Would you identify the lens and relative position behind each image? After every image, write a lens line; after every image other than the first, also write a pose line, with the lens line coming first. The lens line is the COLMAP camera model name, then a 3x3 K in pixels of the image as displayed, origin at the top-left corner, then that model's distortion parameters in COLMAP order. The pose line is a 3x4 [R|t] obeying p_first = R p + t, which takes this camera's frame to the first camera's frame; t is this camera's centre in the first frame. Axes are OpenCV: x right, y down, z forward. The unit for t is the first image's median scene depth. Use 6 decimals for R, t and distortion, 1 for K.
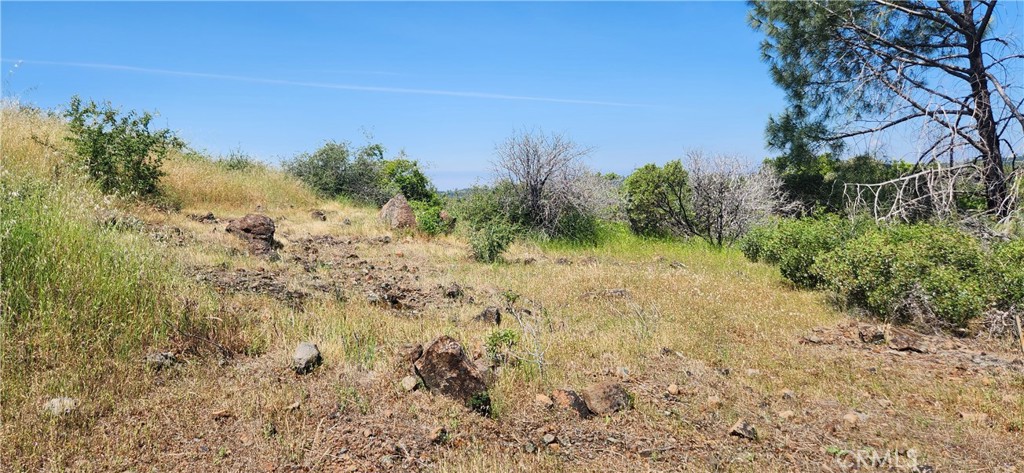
lens RADIAL K [[686.0, 0, 509.0], [0, 686.0, 228.3], [0, 0, 1]] dist [0.077412, -0.062716]
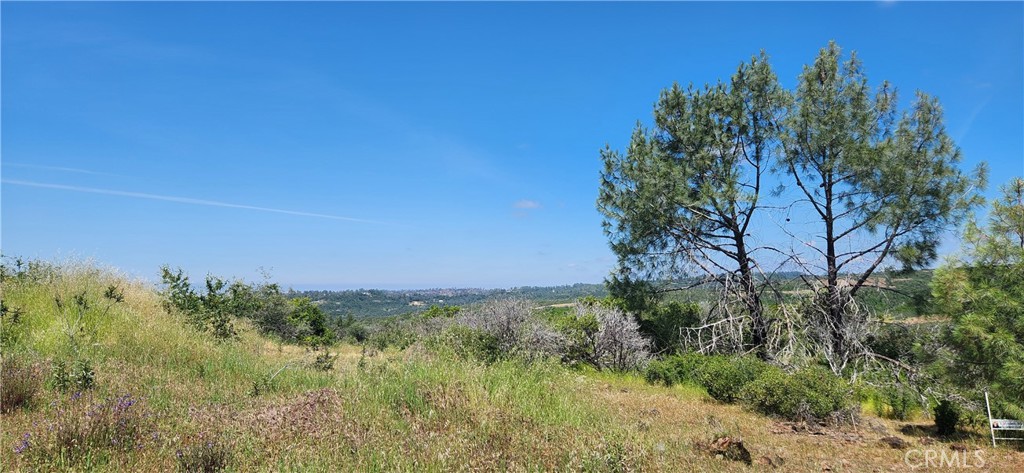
lens RADIAL K [[686.0, 0, 503.6], [0, 686.0, 244.7], [0, 0, 1]] dist [0.077412, -0.062716]
pose [[0.928186, 0.034878, 0.370480, -0.410249], [0.016621, 0.990718, -0.134913, -0.044527], [-0.371746, 0.131382, 0.918990, -0.238473]]
